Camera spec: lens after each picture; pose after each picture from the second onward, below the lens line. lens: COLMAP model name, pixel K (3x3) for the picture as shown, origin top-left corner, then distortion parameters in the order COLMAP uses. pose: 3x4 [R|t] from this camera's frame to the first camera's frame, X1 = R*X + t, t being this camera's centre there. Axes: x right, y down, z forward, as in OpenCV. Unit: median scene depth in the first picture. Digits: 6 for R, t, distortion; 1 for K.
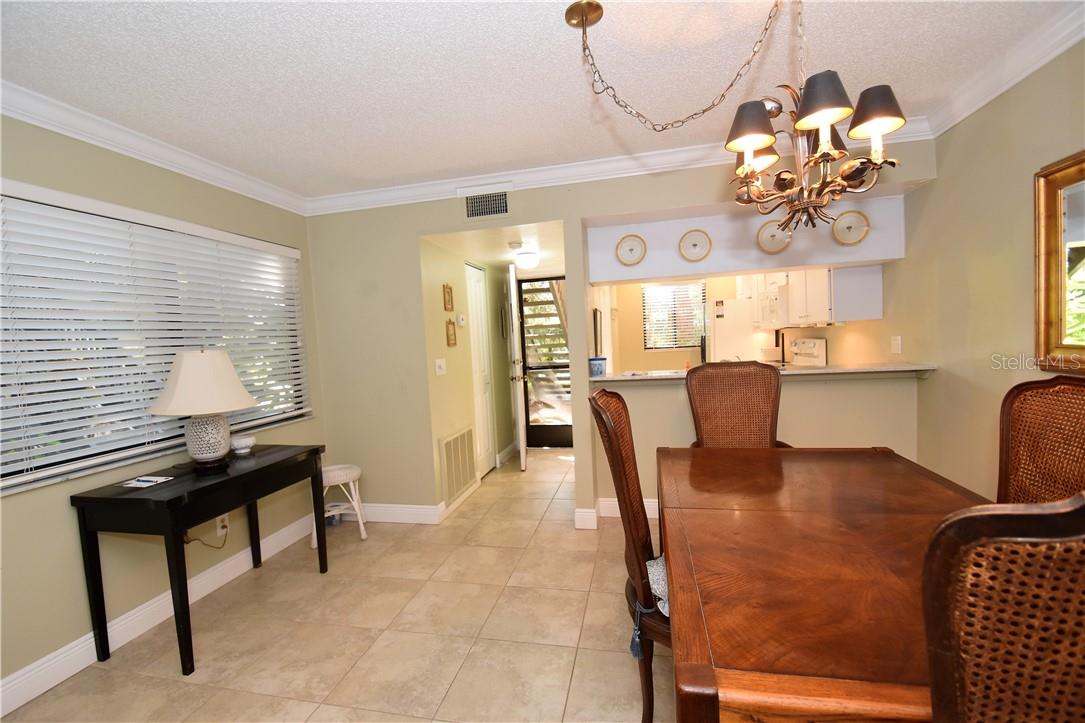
lens RADIAL K [[469.7, 0, 536.0], [0, 469.7, 361.0], [0, 0, 1]] dist [0.000004, 0.000050]
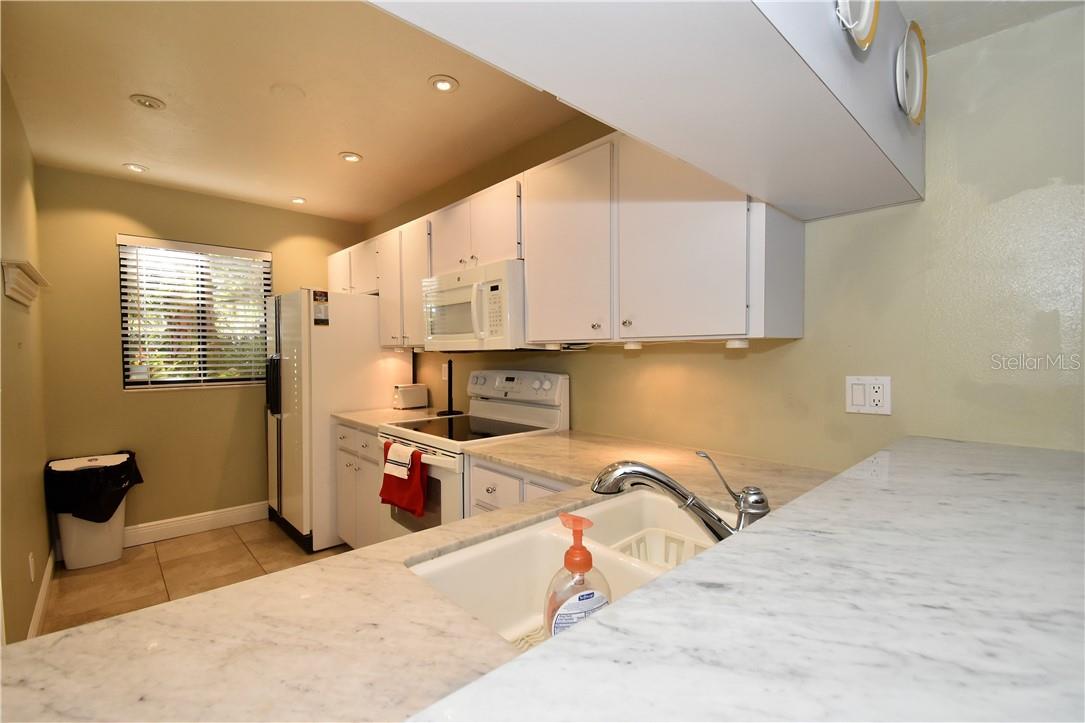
lens RADIAL K [[469.7, 0, 536.0], [0, 469.7, 361.0], [0, 0, 1]] dist [0.000004, 0.000050]
pose [[0.569977, 0.035155, 0.820908, 0.211990], [0.009896, 0.998718, -0.049641, -0.049592], [-0.821601, 0.036418, 0.568899, 1.004086]]
